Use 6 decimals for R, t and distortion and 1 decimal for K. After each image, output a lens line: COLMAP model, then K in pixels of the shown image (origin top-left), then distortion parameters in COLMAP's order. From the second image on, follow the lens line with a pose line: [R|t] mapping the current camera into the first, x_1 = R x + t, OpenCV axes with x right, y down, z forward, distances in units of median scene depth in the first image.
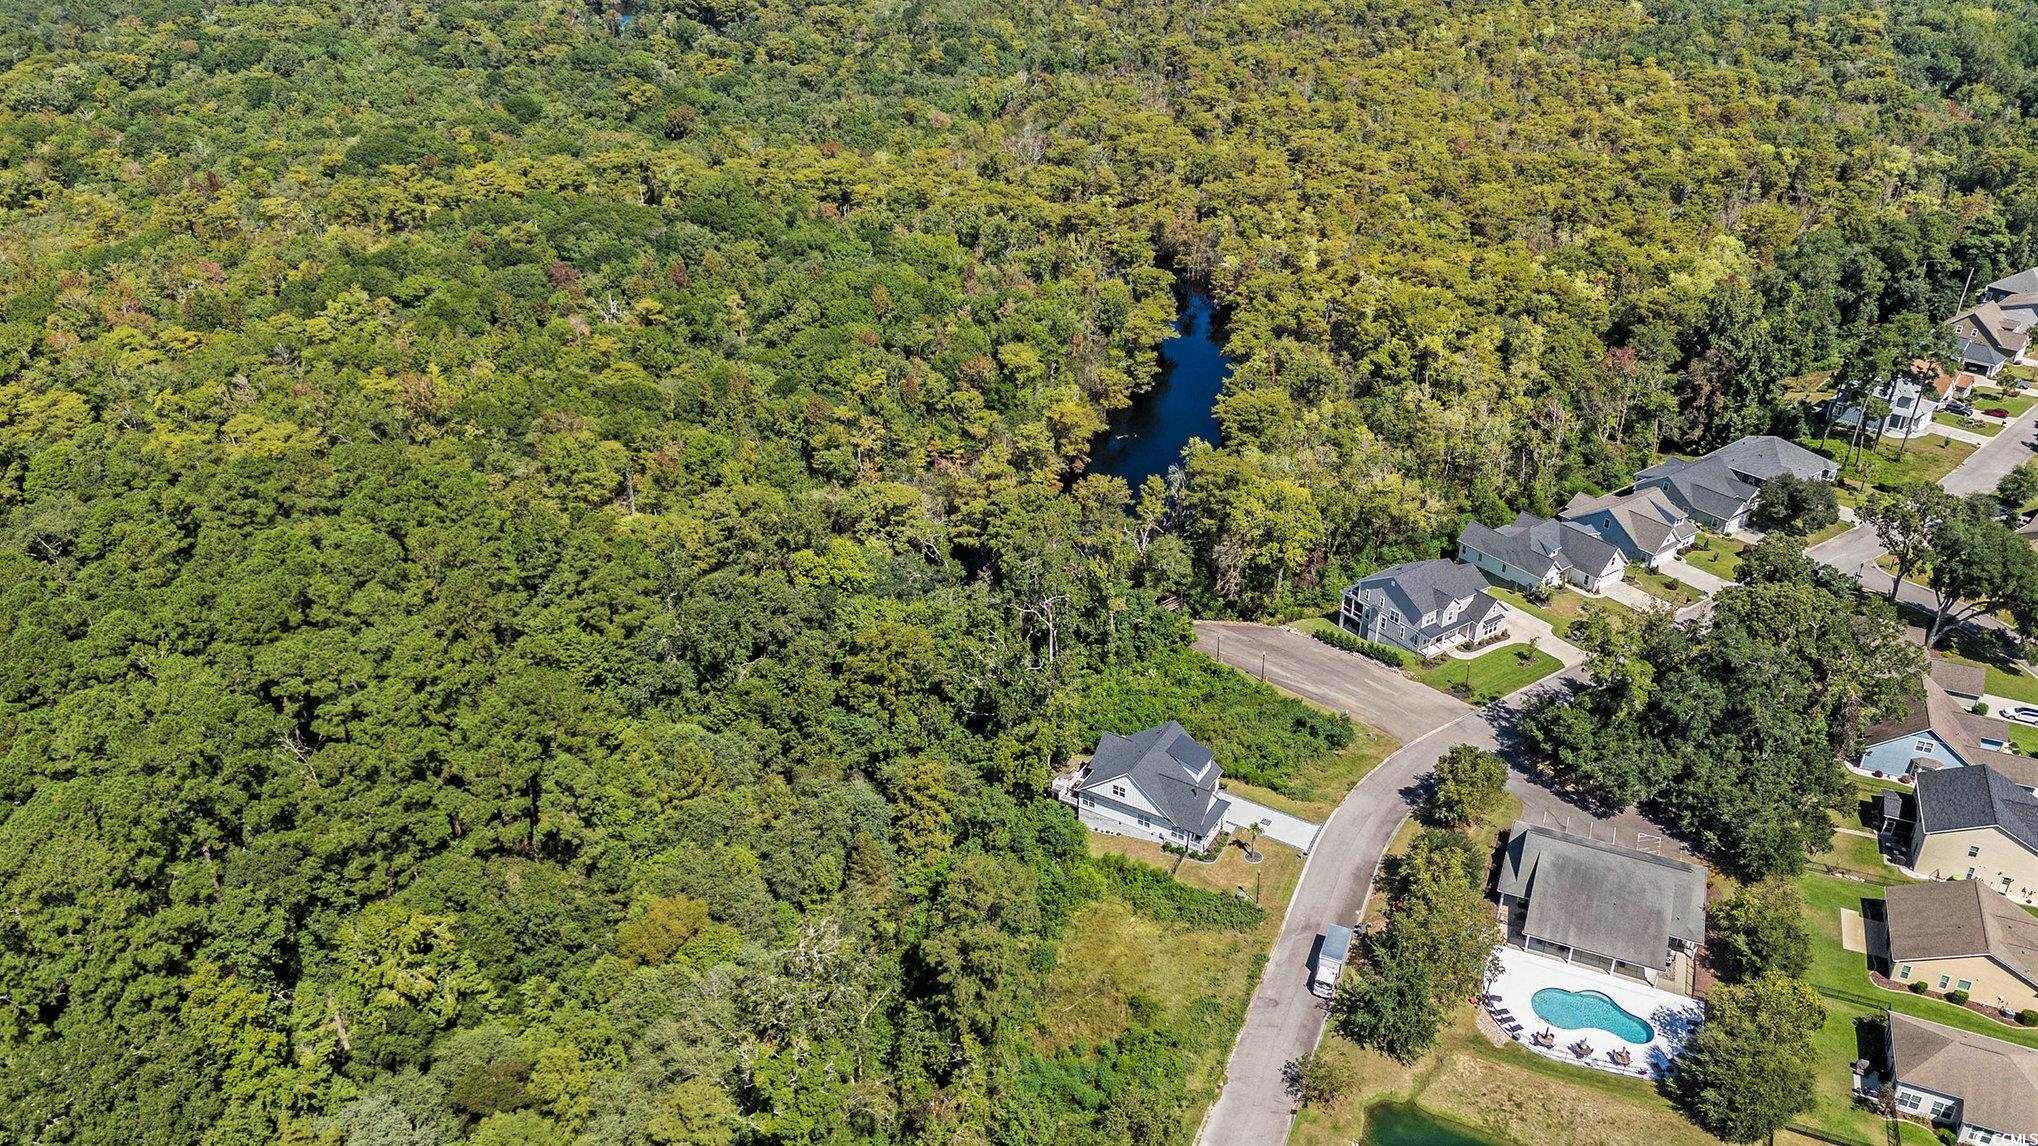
lens RADIAL K [[1433.4, 0, 955.7], [0, 1433.4, 577.2], [0, 0, 1]] dist [0.008174, 0.000196]
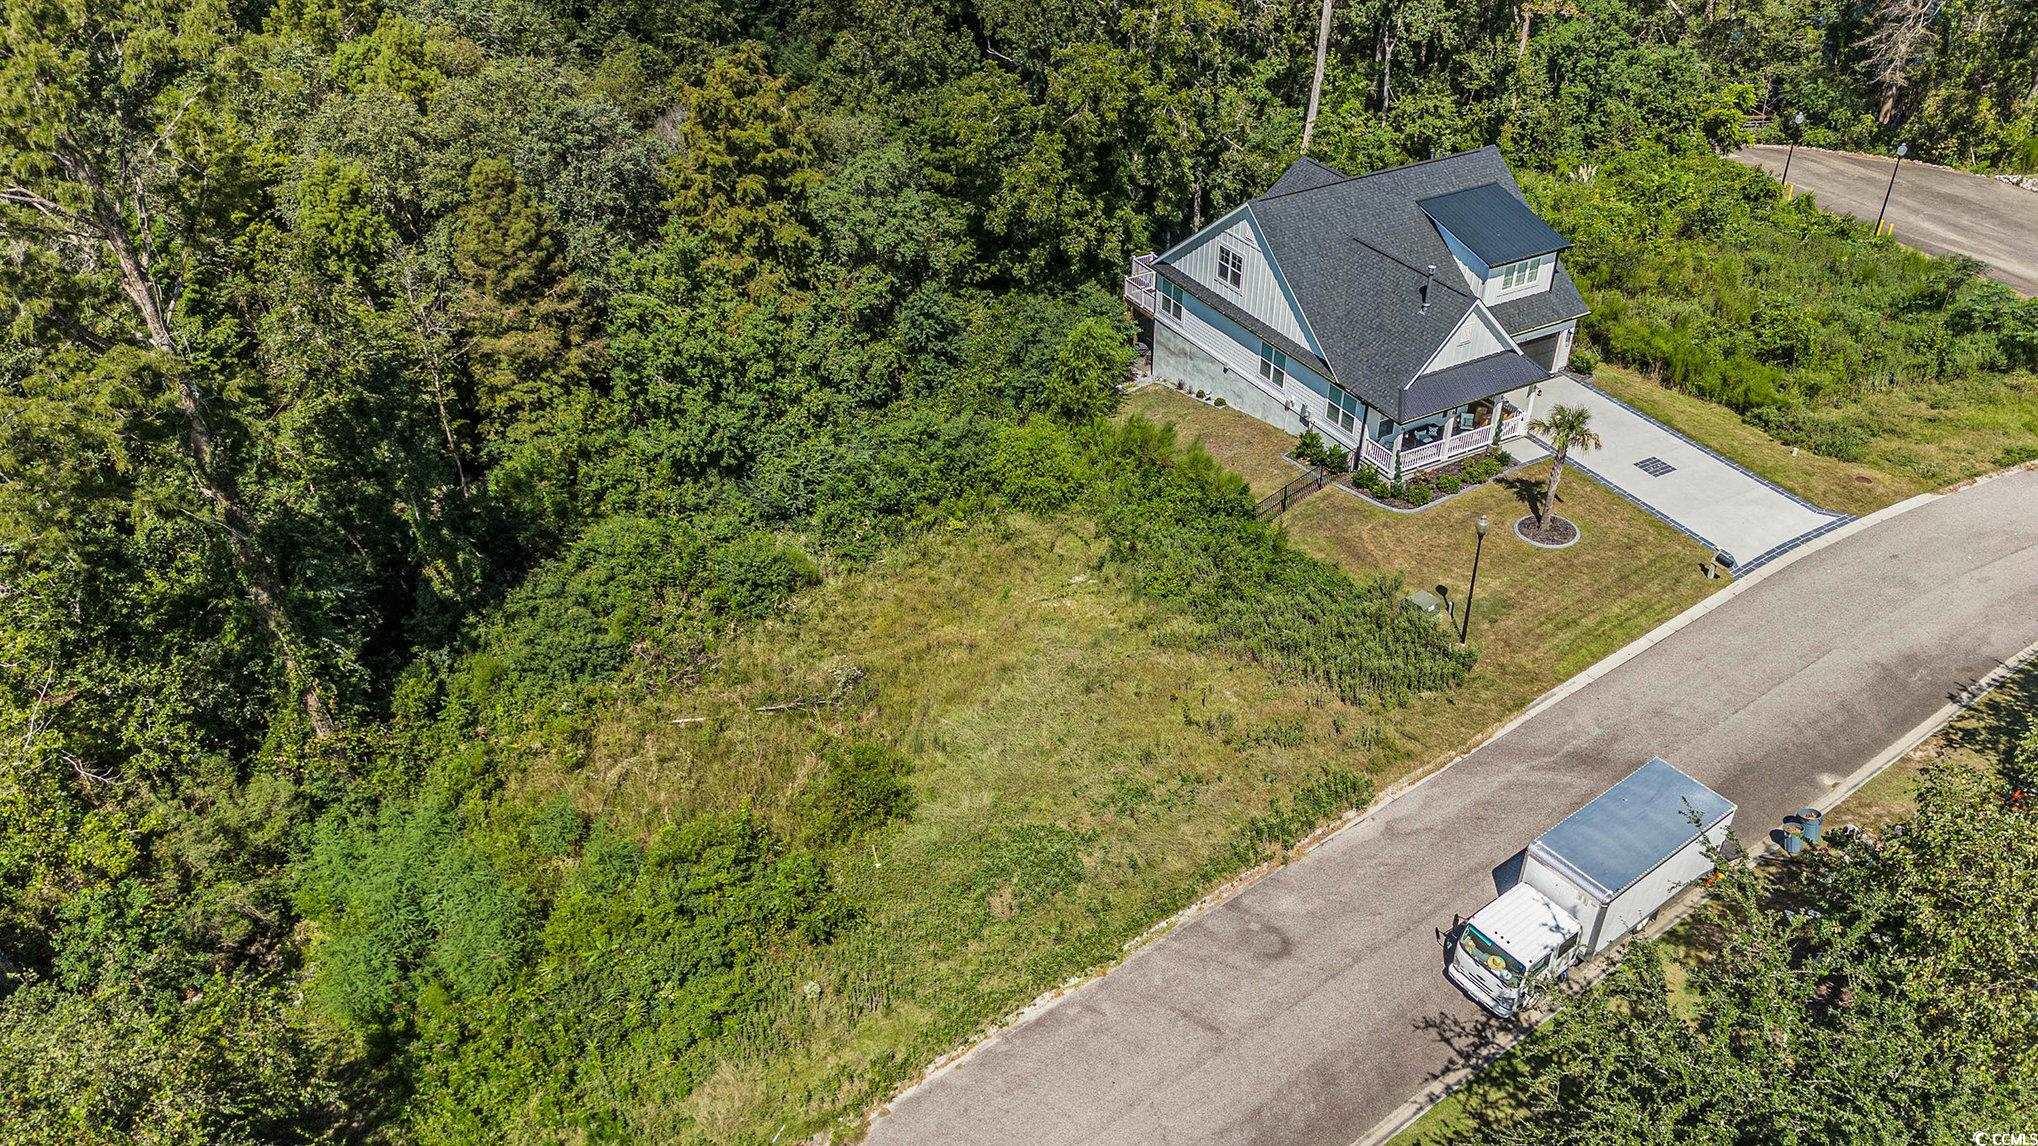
lens RADIAL K [[1433.4, 0, 955.7], [0, 1433.4, 577.2], [0, 0, 1]] dist [0.008174, 0.000196]
pose [[0.867024, 0.281612, -0.411052, 0.225374], [-0.225218, 0.957376, 0.180851, 0.175904], [0.444461, -0.064226, 0.893493, 0.657630]]
